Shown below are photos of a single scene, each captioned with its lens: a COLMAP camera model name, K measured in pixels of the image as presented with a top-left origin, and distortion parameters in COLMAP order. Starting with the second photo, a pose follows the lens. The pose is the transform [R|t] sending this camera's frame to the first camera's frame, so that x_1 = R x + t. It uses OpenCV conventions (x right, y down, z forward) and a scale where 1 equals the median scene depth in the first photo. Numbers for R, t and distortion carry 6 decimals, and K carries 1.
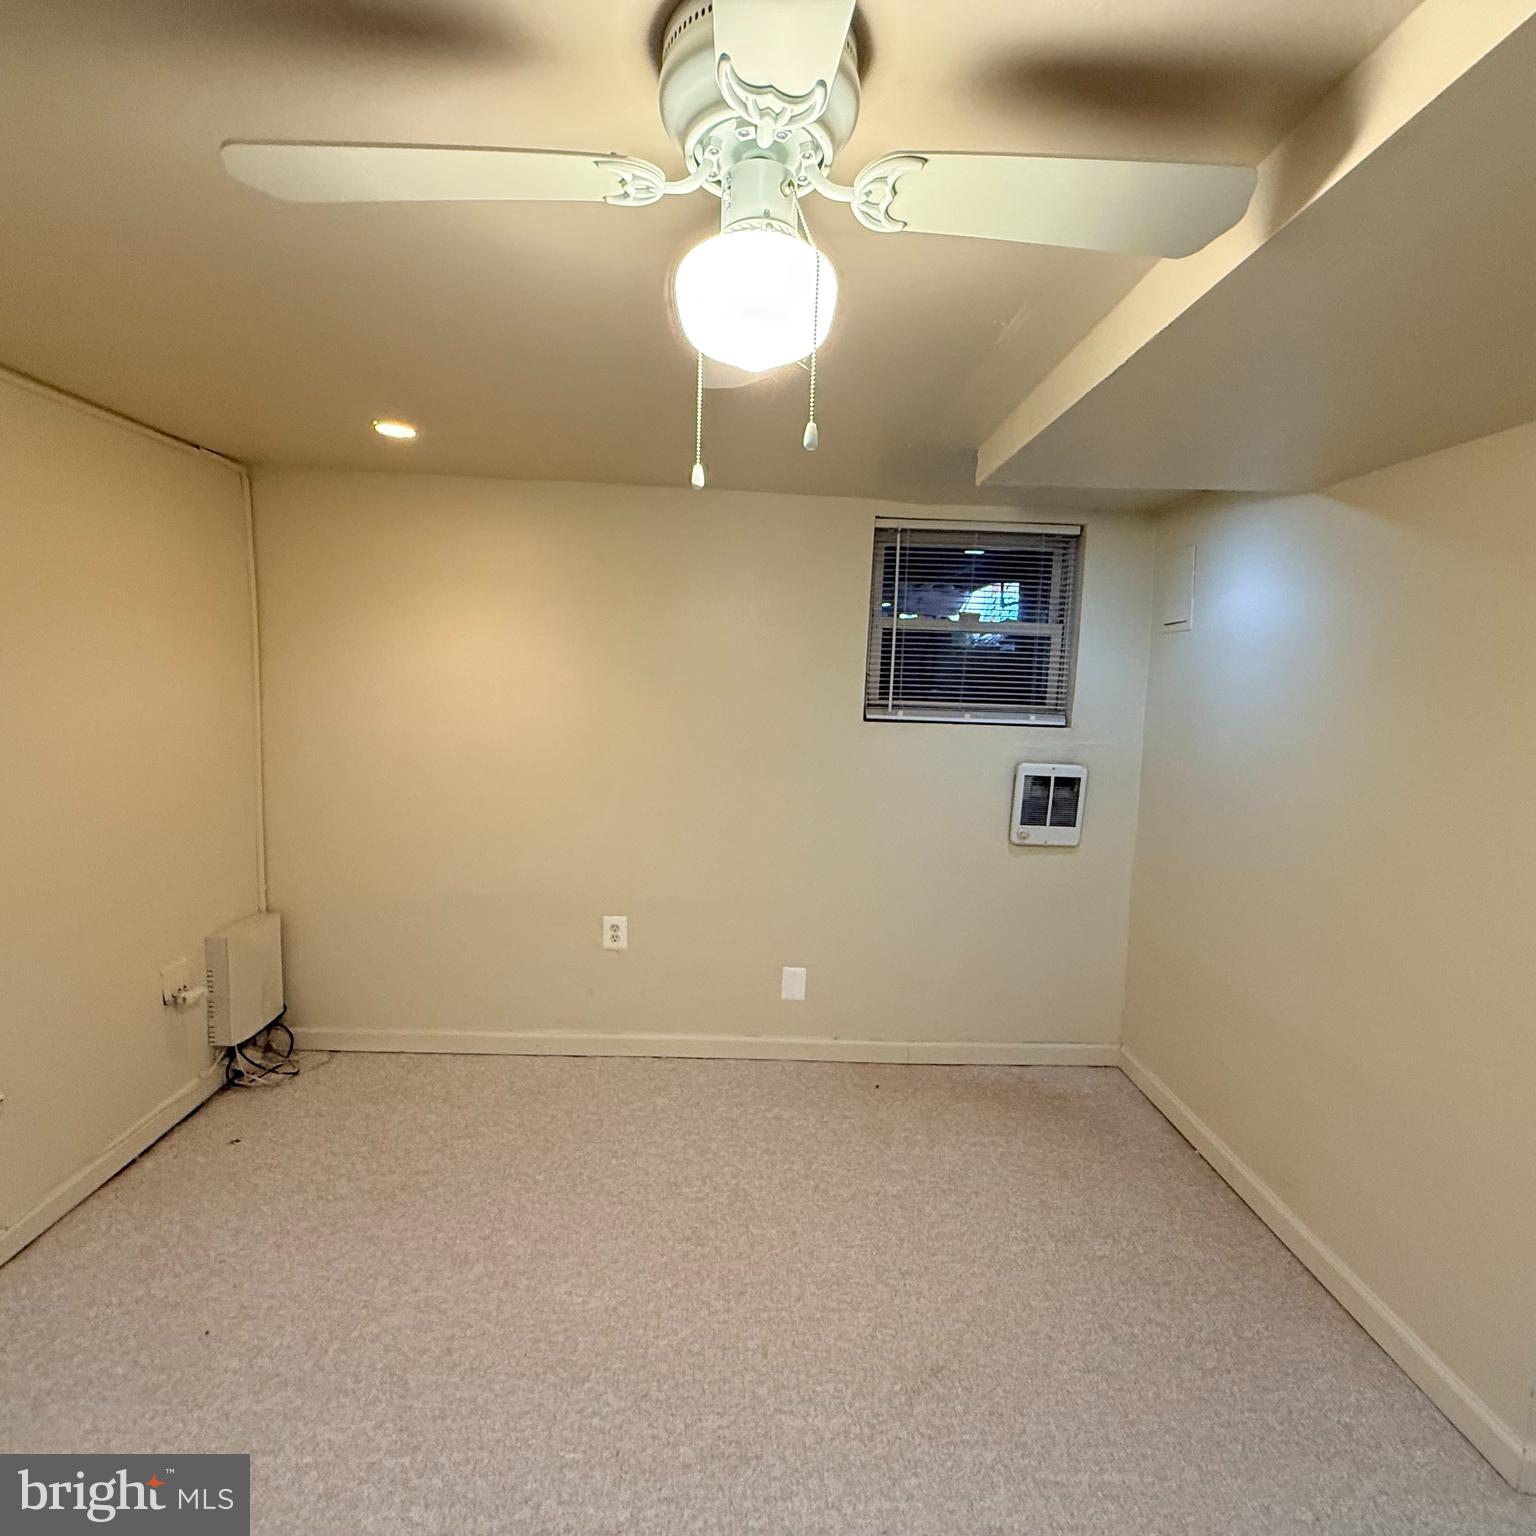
lens RADIAL K [[813.1, 0, 763.2], [0, 813.1, 767.6], [0, 0, 1]] dist [-0.000001, -0.000994]
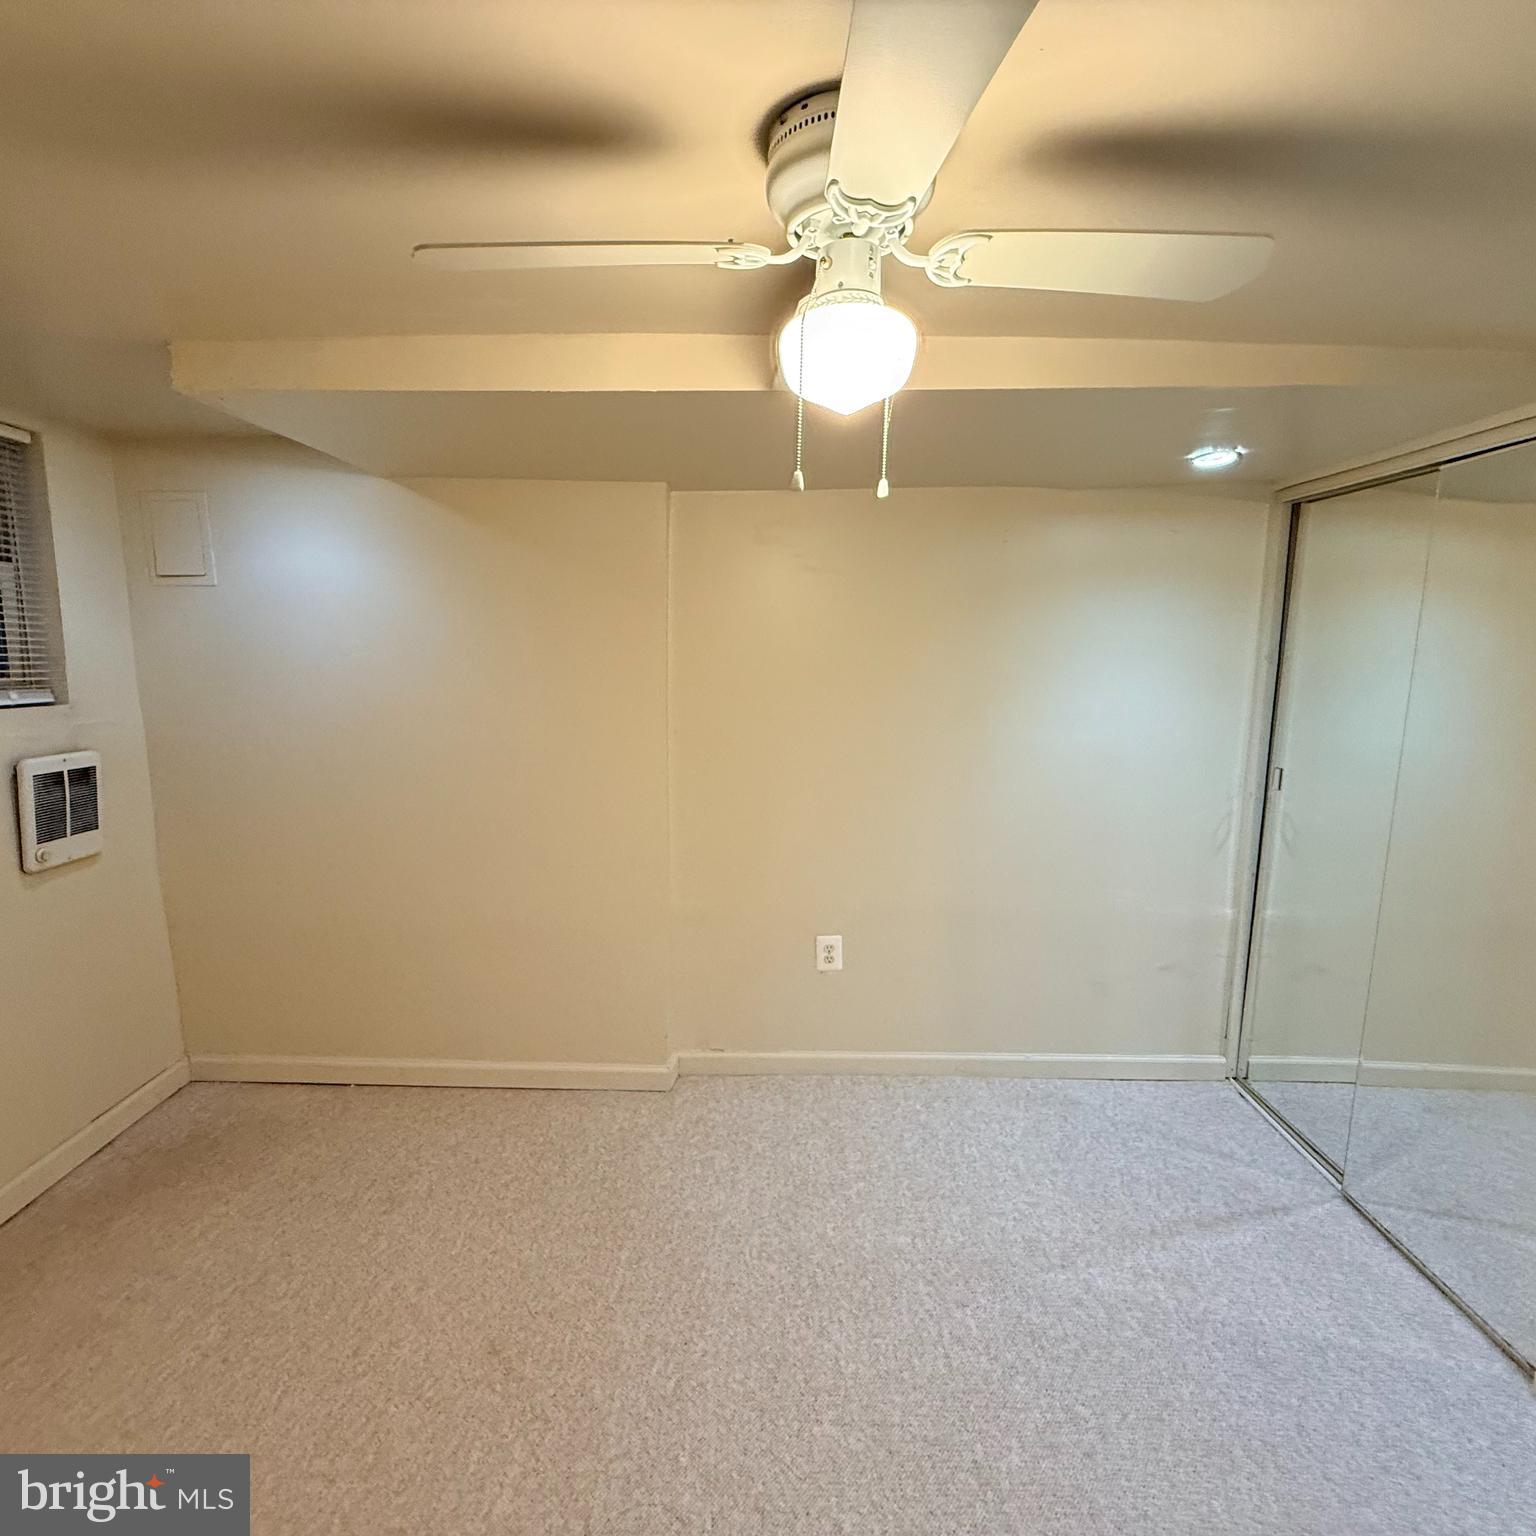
lens RADIAL K [[813.1, 0, 763.2], [0, 813.1, 767.6], [0, 0, 1]] dist [-0.000001, -0.000994]
pose [[0.016168, -0.171221, 0.985100, -0.375298], [0.093499, 0.981171, 0.169004, -0.058733], [-0.995488, 0.089373, 0.031872, 0.331105]]
